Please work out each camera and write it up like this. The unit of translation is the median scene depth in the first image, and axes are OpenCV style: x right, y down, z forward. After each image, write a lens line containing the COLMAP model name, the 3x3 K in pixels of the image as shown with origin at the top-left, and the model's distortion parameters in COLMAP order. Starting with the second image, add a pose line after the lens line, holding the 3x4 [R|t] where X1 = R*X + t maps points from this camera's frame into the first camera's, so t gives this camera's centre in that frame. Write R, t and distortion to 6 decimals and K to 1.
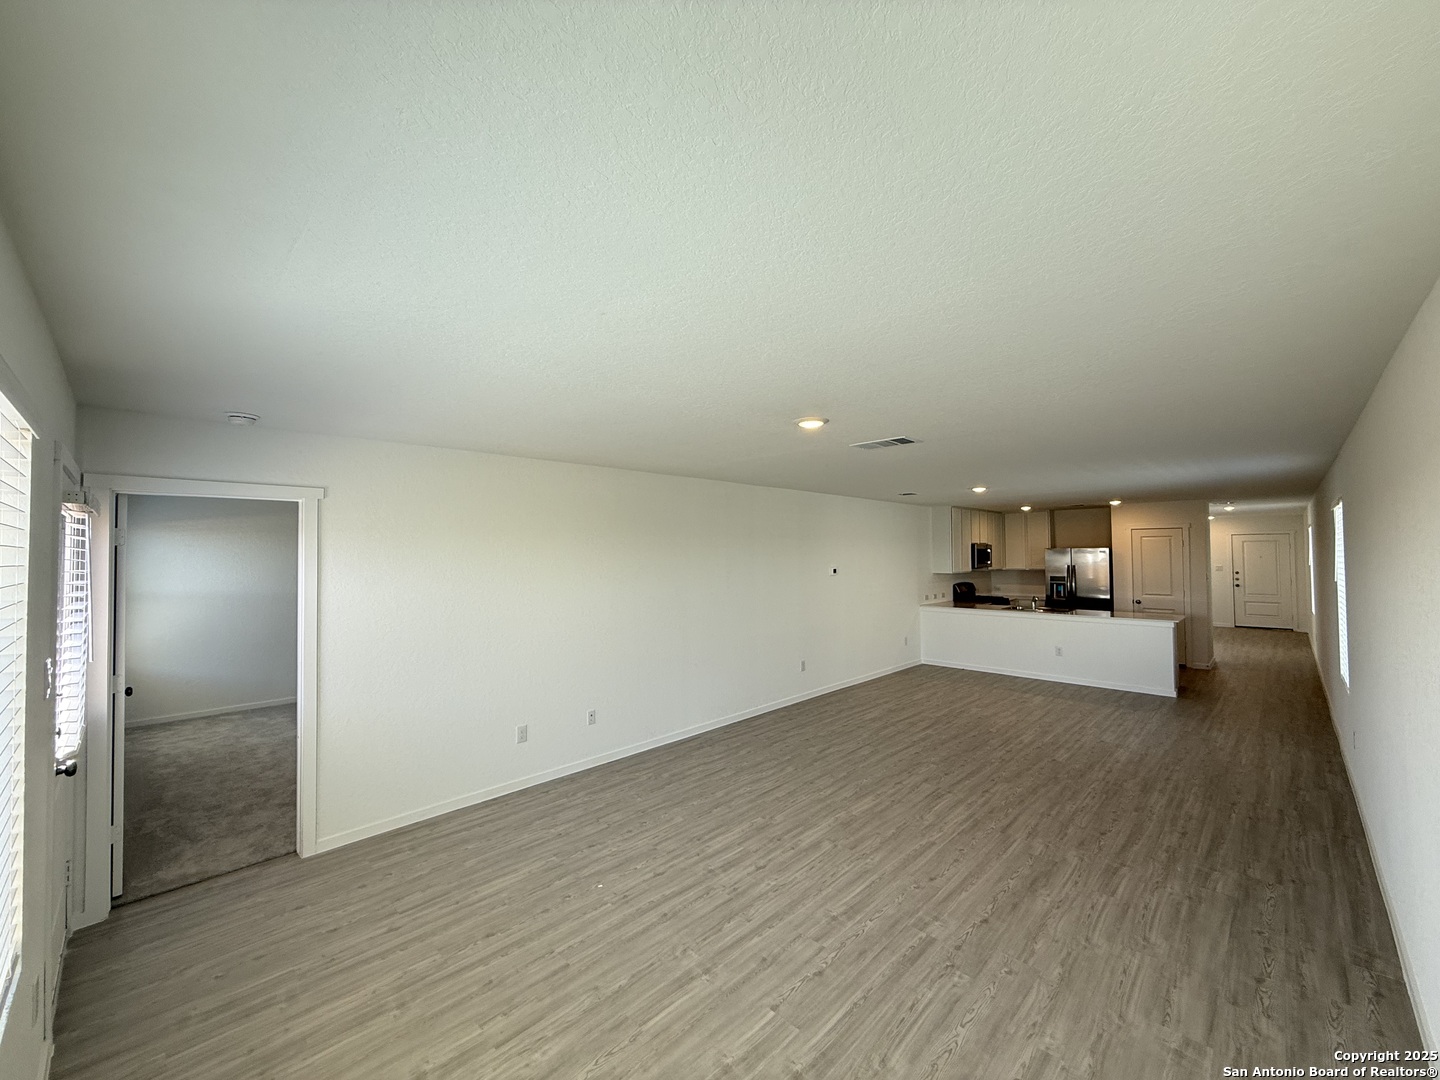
lens RADIAL K [[572.5, 0, 713.6], [0, 572.5, 547.1], [0, 0, 1]] dist [-0.002436, 0.000282]
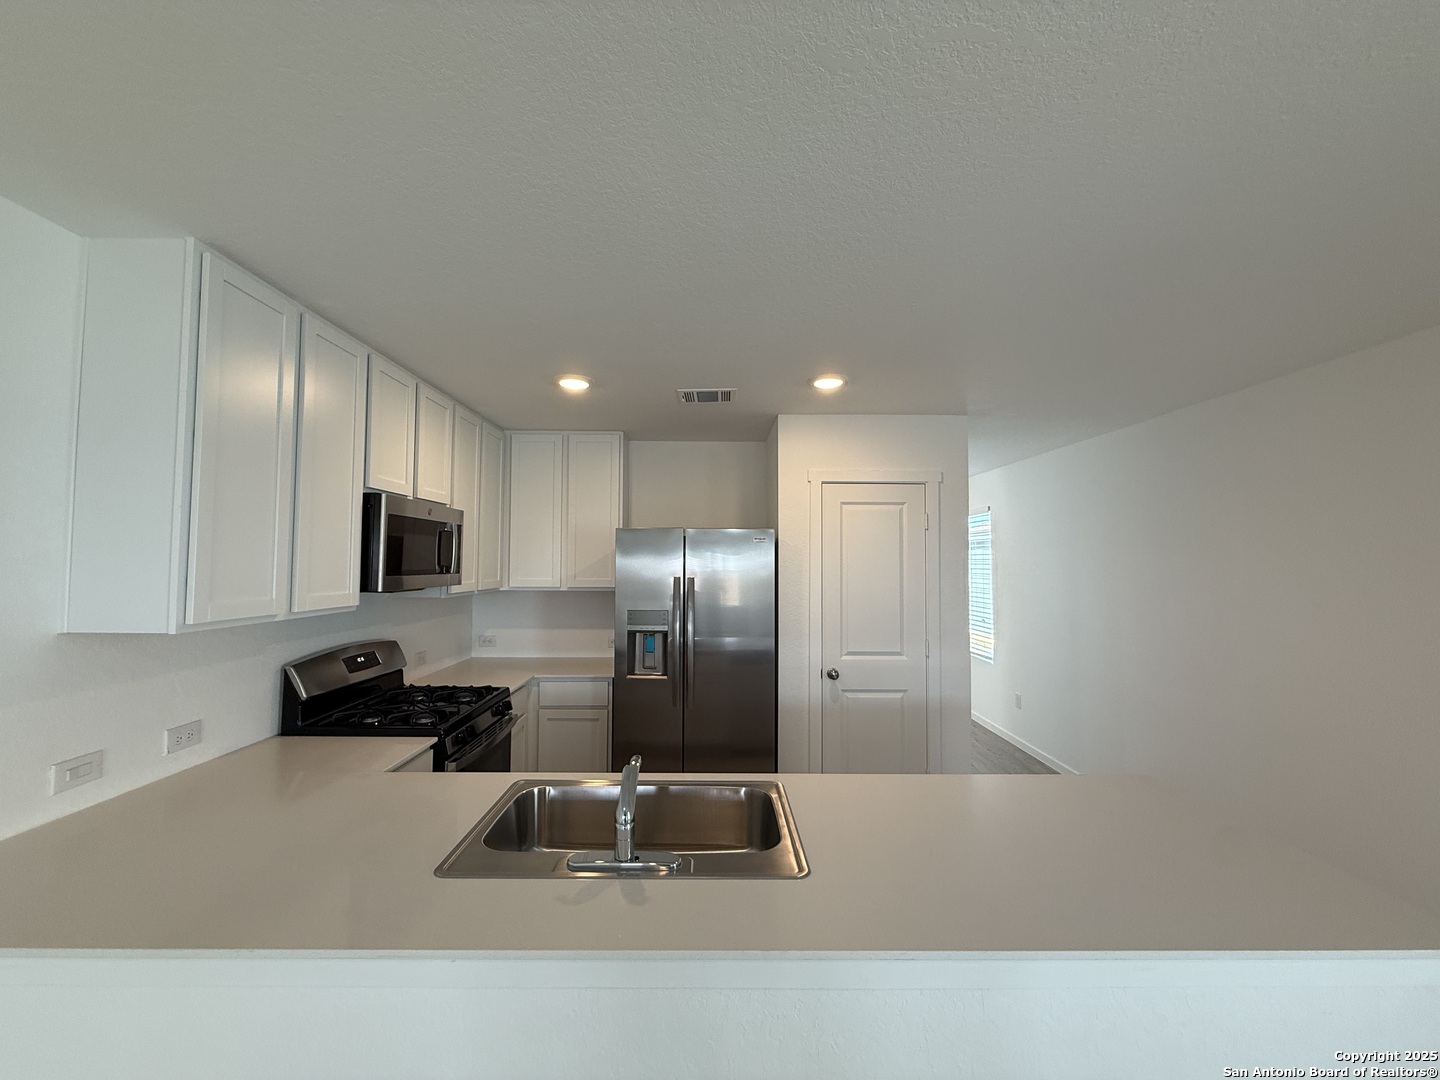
lens RADIAL K [[572.5, 0, 718.1], [0, 572.5, 543.5], [0, 0, 1]] dist [-0.002436, 0.000282]
pose [[0.710626, 0.035392, 0.702679, 0.393003], [-0.021534, 0.999360, -0.028557, 0.020302], [-0.703240, 0.005162, 0.710933, 0.736042]]
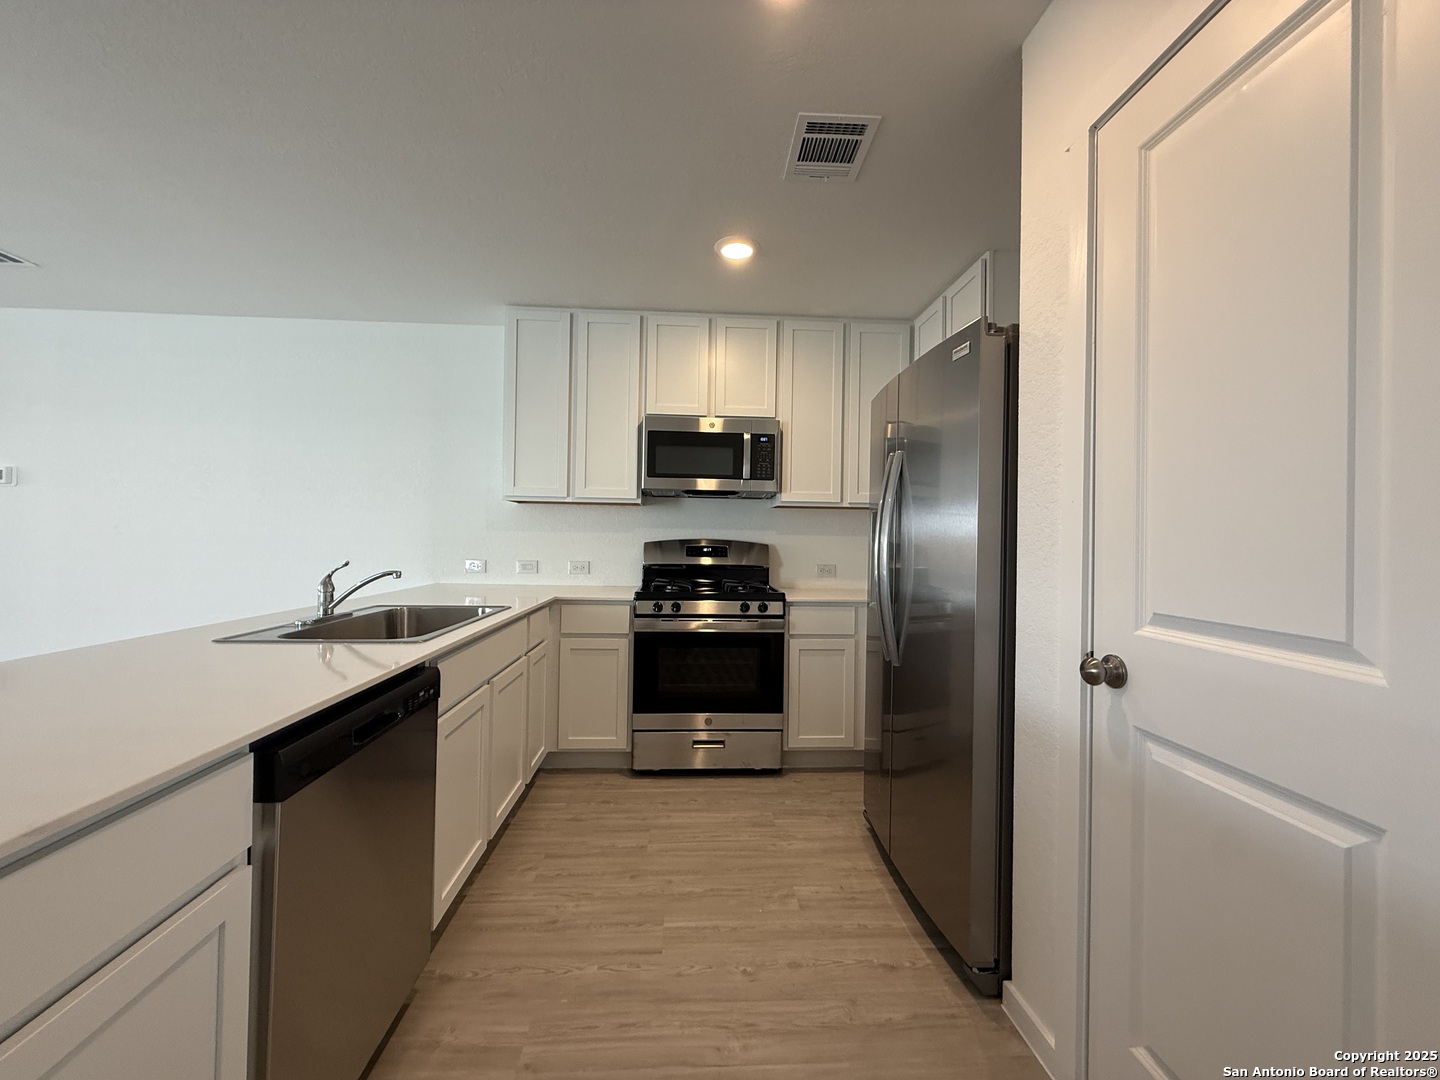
lens RADIAL K [[572.5, 0, 715.1], [0, 572.5, 534.6], [0, 0, 1]] dist [-0.002436, 0.000282]
pose [[0.740407, 0.012249, -0.672047, 0.717304], [-0.006754, 0.999919, 0.010784, 0.060183], [0.672124, -0.003445, 0.740430, 0.793538]]
